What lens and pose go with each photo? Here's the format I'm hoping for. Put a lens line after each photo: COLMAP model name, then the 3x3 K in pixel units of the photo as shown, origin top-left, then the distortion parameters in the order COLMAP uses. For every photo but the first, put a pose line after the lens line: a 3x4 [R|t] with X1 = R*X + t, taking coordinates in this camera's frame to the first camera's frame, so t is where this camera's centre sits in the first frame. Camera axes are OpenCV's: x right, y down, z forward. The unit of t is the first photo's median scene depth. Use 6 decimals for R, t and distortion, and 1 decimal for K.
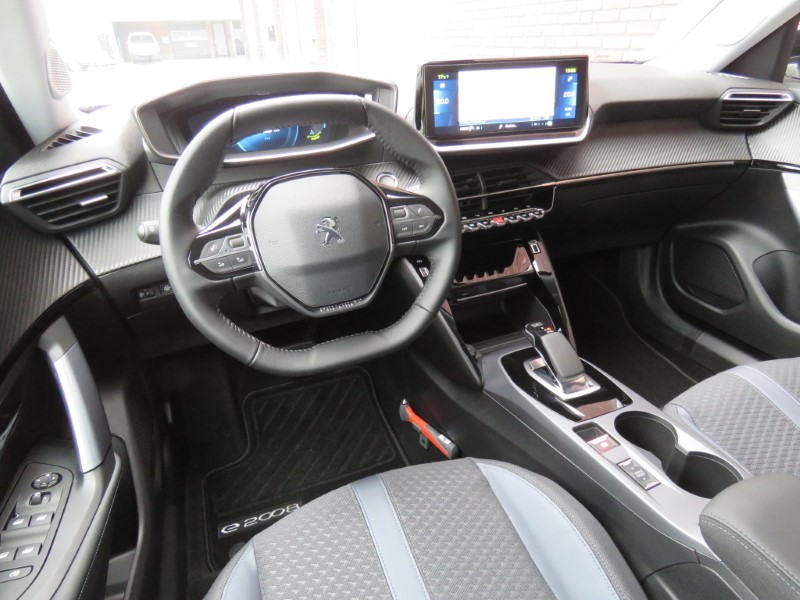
lens RADIAL K [[491.0, 0, 400.0], [0, 491.0, 300.0], [0, 0, 1]] dist [-0.002153, -0.001745]
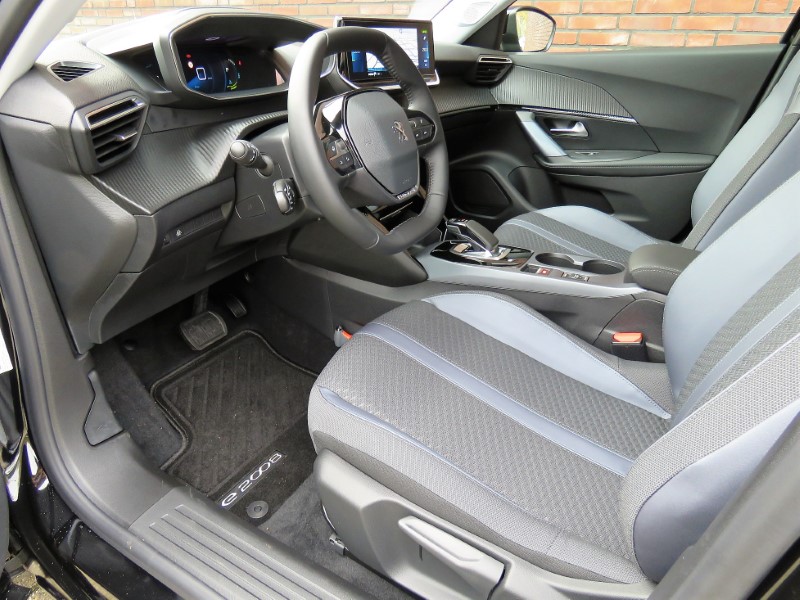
lens RADIAL K [[505.2, 0, 400.0], [0, 505.2, 300.0], [0, 0, 1]] dist [0.003654, -0.000002]
pose [[0.789510, -0.251199, 0.559976, -0.557908], [0.259919, 0.963392, 0.065707, 0.112069], [-0.555983, 0.093672, 0.825899, -0.032417]]
